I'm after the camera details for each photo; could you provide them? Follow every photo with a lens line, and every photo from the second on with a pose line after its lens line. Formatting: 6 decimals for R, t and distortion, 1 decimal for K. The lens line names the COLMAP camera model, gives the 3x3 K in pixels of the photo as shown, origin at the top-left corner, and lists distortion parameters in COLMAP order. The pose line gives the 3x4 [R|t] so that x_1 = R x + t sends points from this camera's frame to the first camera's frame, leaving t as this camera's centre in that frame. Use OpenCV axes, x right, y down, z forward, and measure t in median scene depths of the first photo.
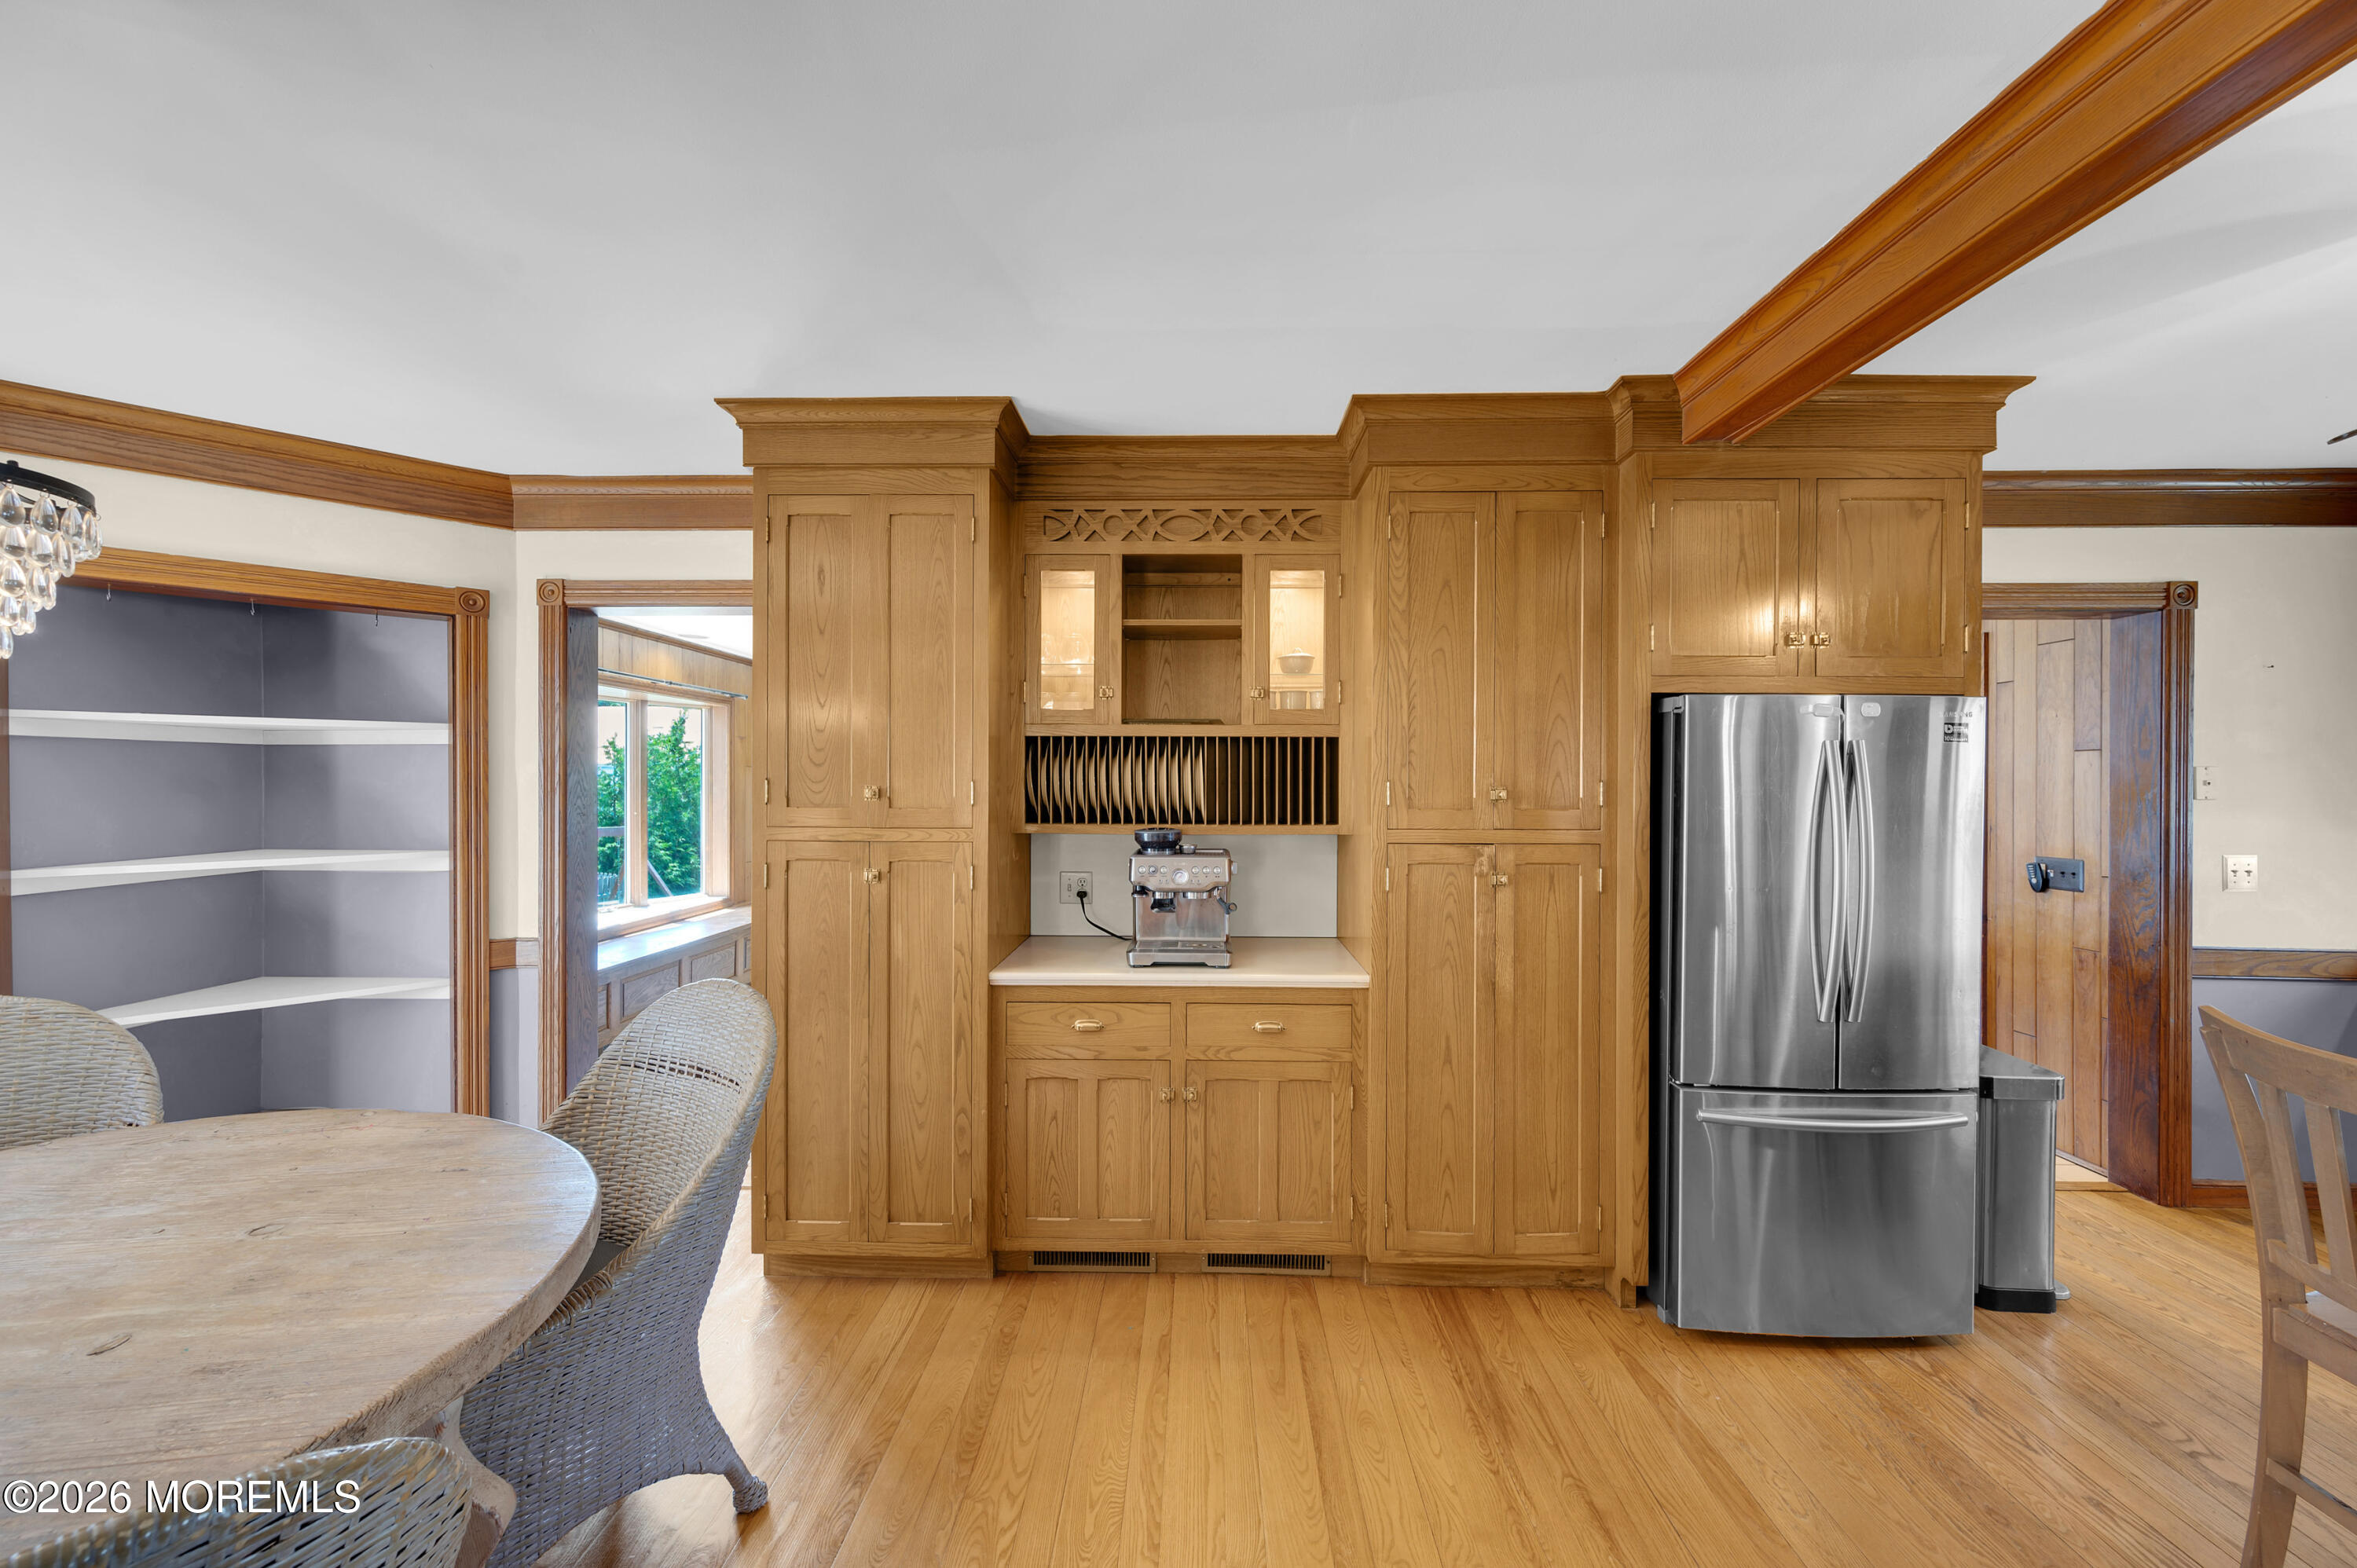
lens RADIAL K [[924.9, 0, 1168.7], [0, 924.9, 782.9], [0, 0, 1]] dist [0.002487, 0.000383]
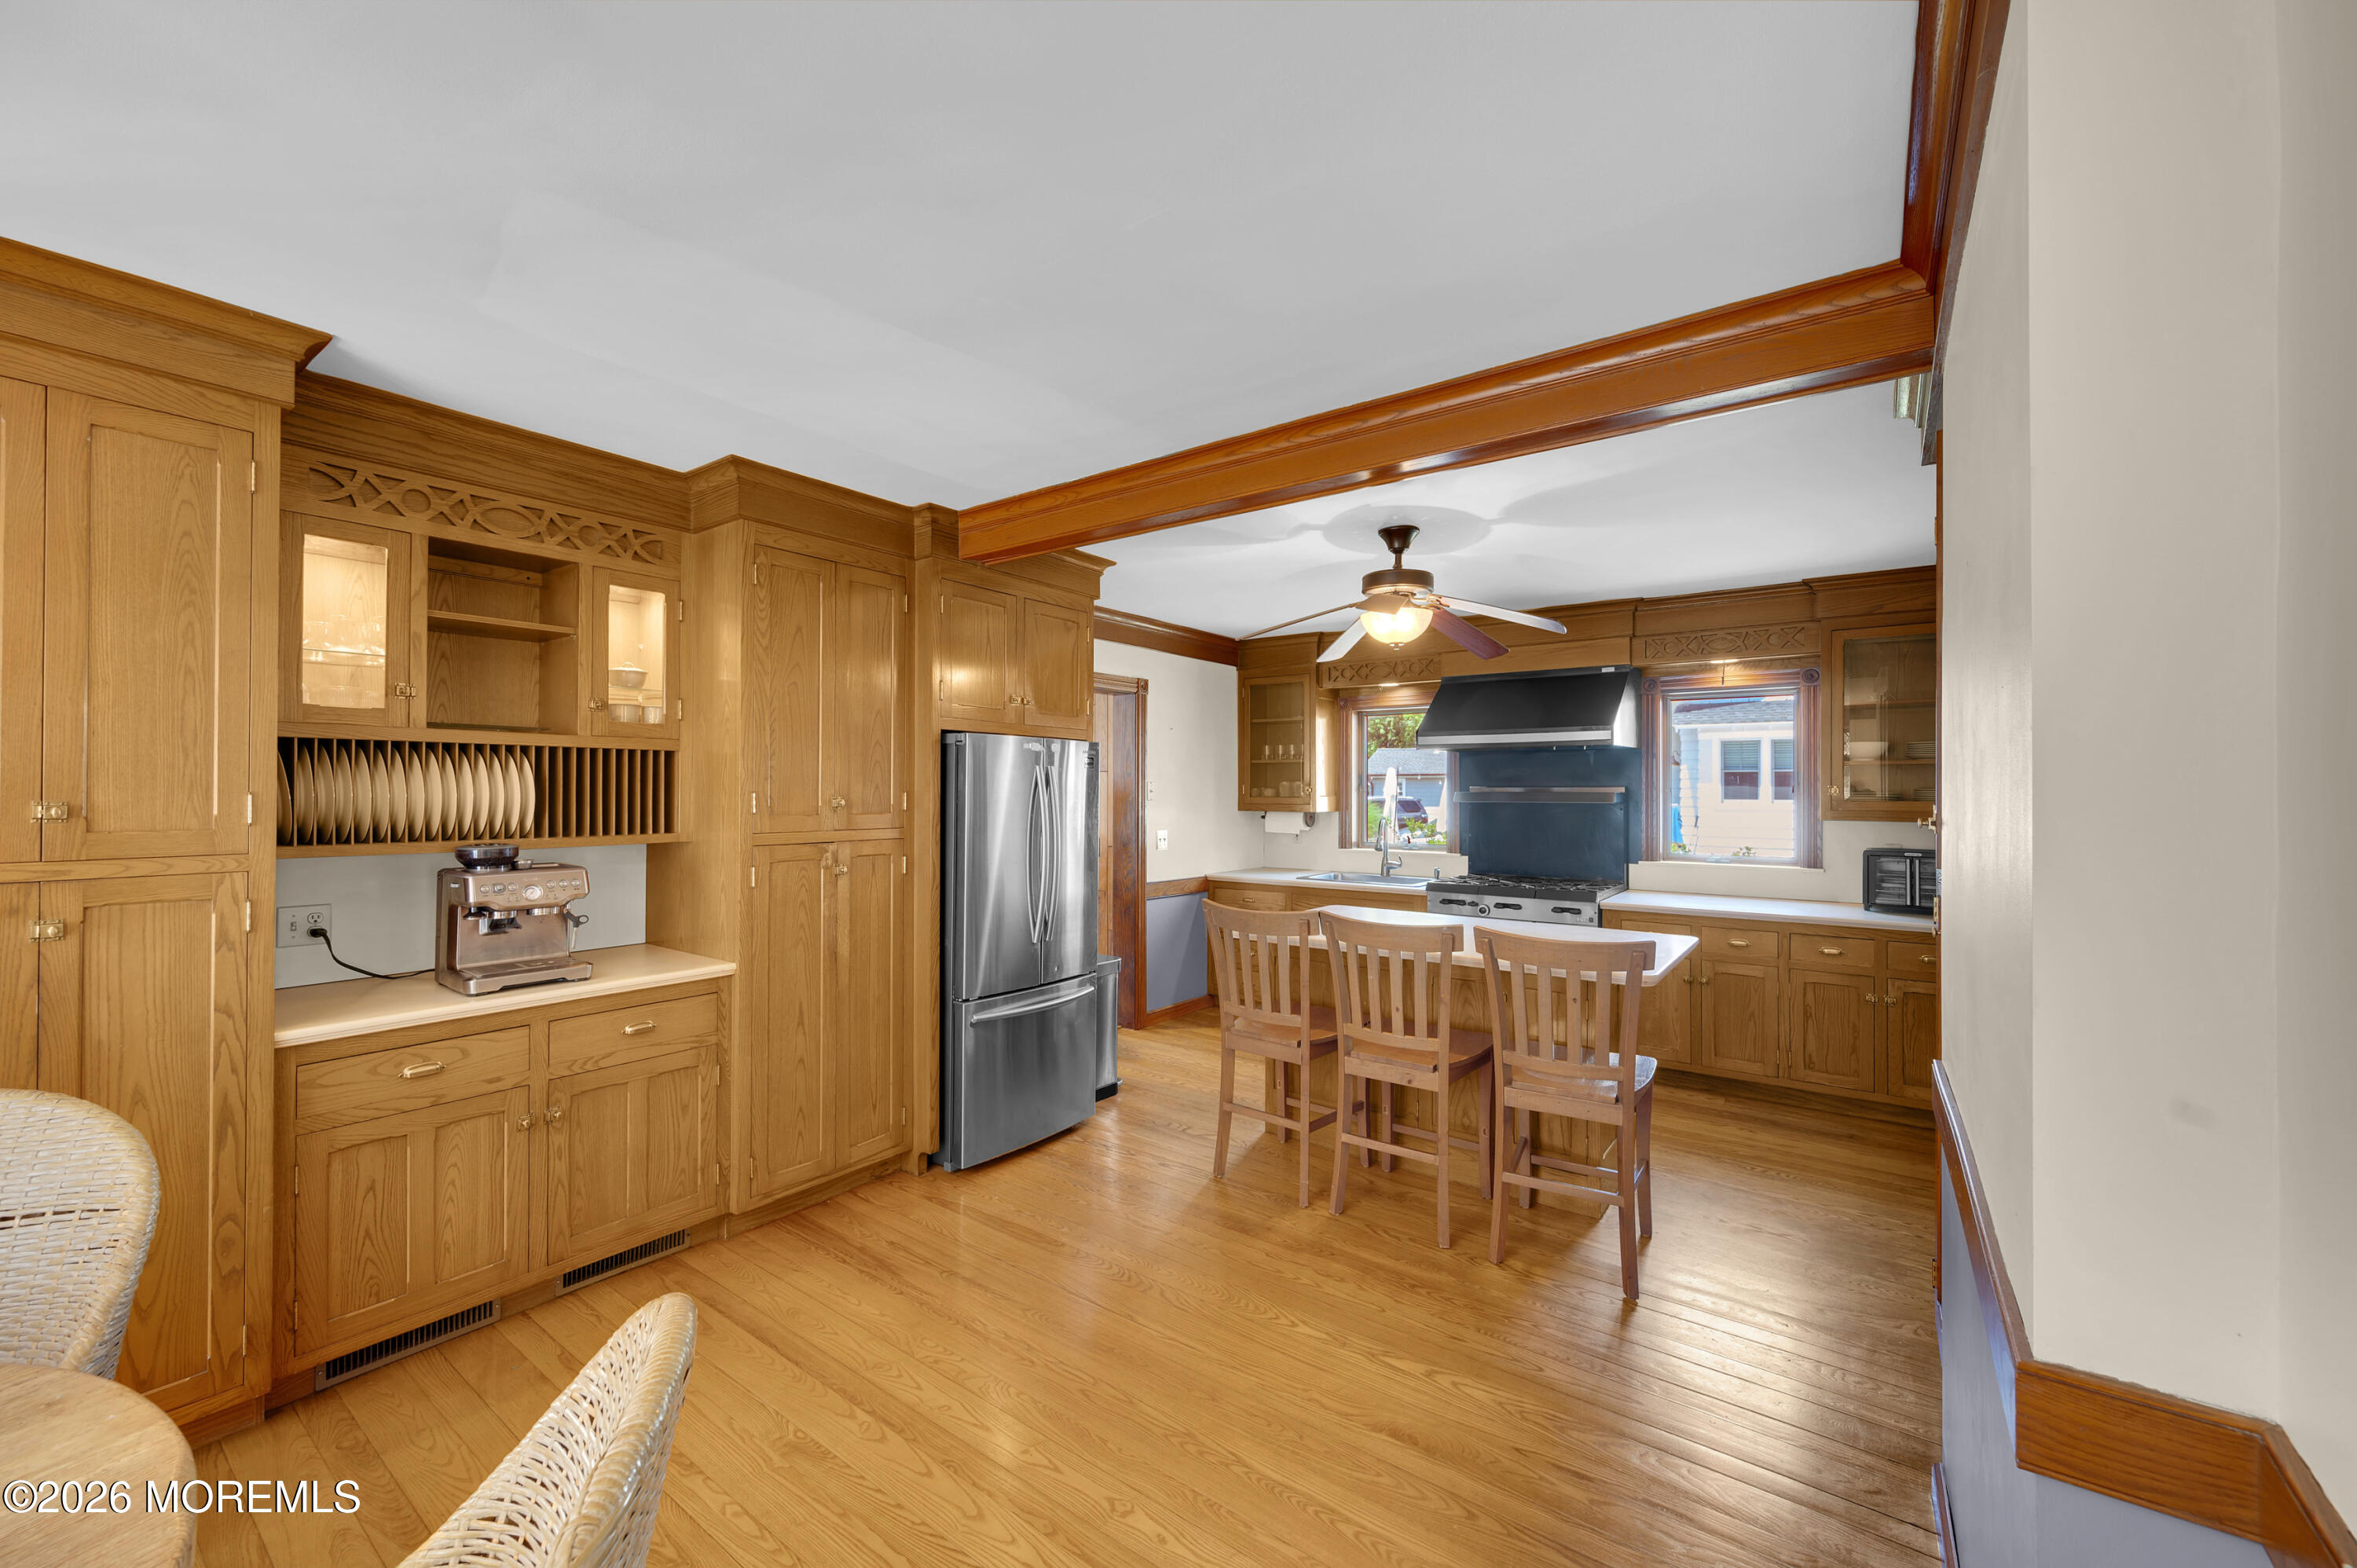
lens RADIAL K [[924.9, 0, 1173.2], [0, 924.9, 783.5], [0, 0, 1]] dist [0.002487, 0.000383]
pose [[0.579259, 0.004235, 0.815133, -0.394941], [0.002251, 0.999974, -0.006795, -0.003628], [-0.815141, 0.005771, 0.579234, -0.099216]]
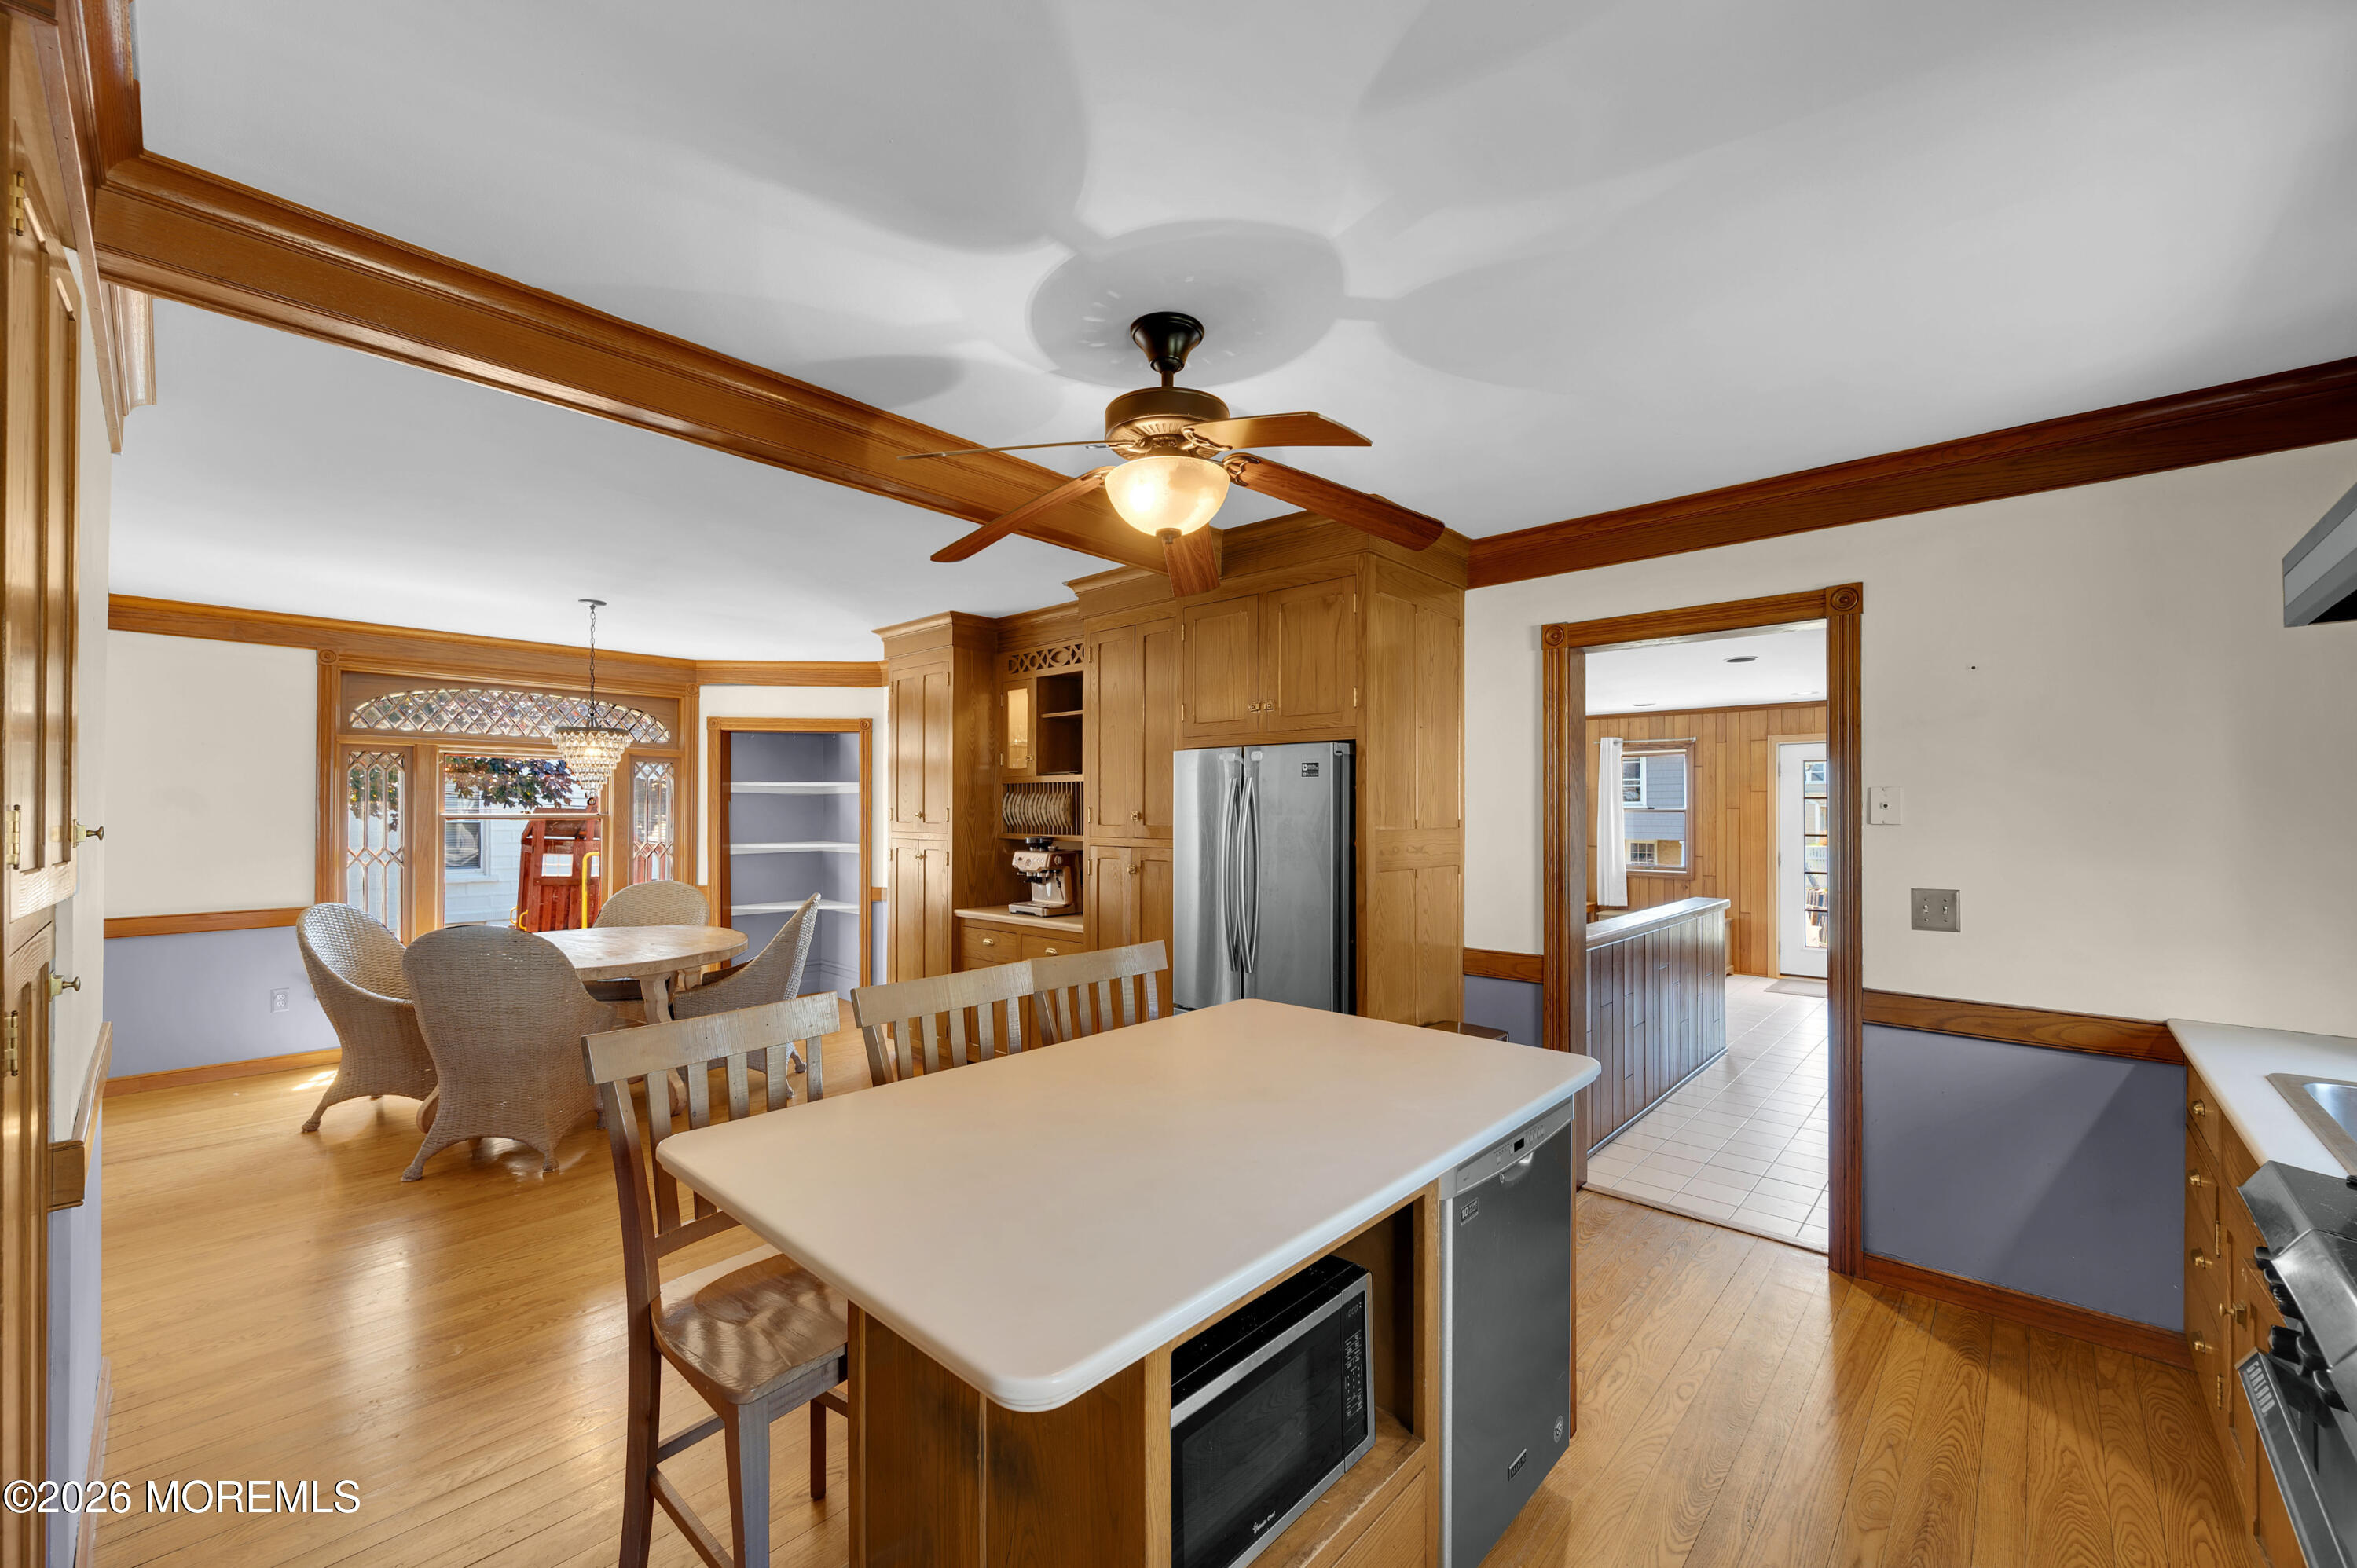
lens RADIAL K [[924.9, 0, 1176.7], [0, 924.9, 802.5], [0, 0, 1]] dist [0.002487, 0.000383]
pose [[0.752190, -0.008211, -0.658895, 1.418543], [0.001459, 0.999941, -0.010795, 0.005896], [0.658945, 0.007159, 0.752157, -0.140525]]
